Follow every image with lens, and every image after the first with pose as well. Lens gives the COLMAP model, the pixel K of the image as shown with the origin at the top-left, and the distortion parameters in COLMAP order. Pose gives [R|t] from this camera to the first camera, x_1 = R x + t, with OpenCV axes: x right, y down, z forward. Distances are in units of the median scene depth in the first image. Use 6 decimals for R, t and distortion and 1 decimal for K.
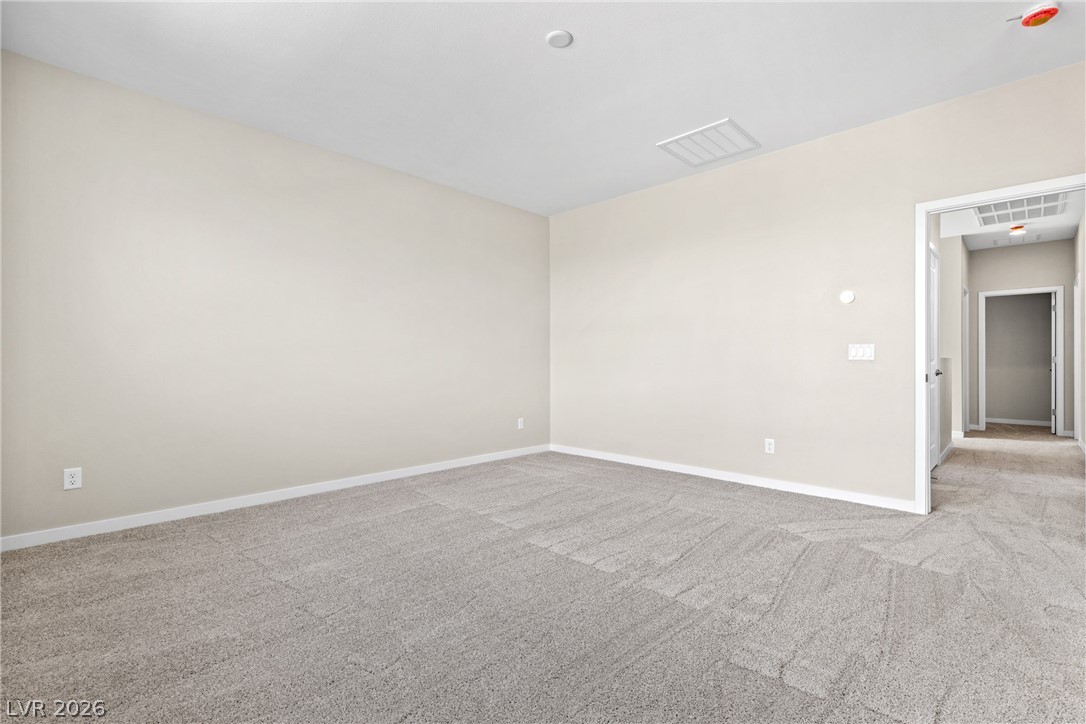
lens RADIAL K [[489.7, 0, 554.3], [0, 489.7, 363.6], [0, 0, 1]] dist [0.001130, -0.000032]
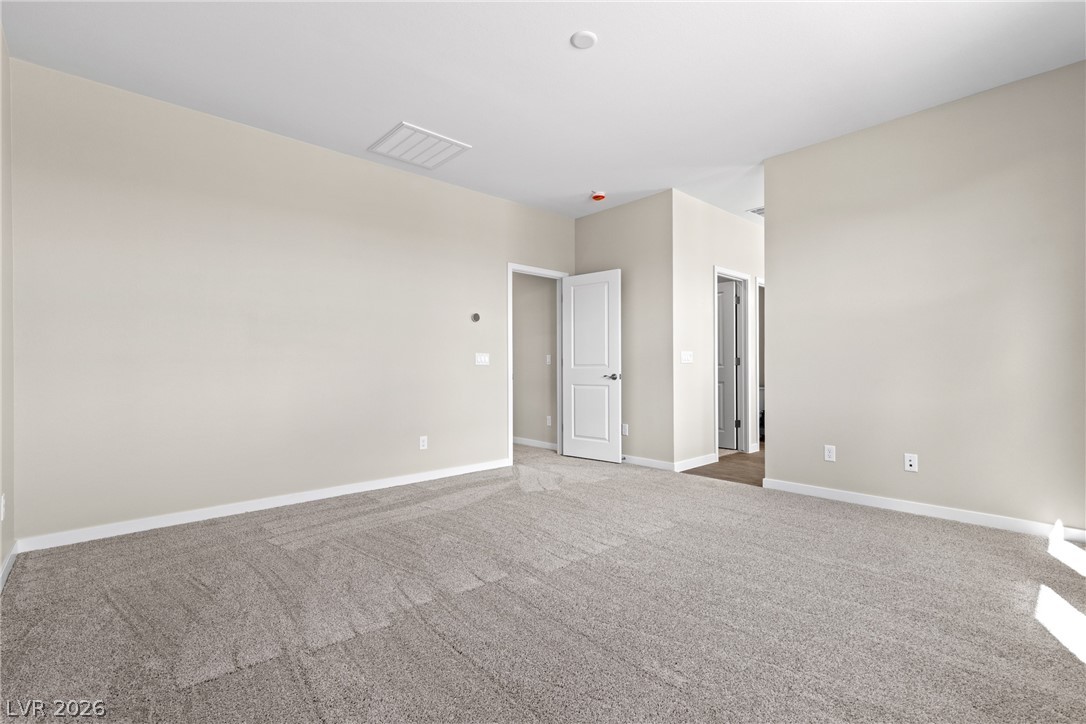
lens RADIAL K [[489.7, 0, 554.3], [0, 489.7, 363.6], [0, 0, 1]] dist [0.001130, -0.000032]
pose [[0.047117, 0.011295, 0.998826, -0.715845], [-0.000935, 0.999936, -0.011263, 0.003888], [-0.998889, -0.000403, 0.047124, 0.734226]]
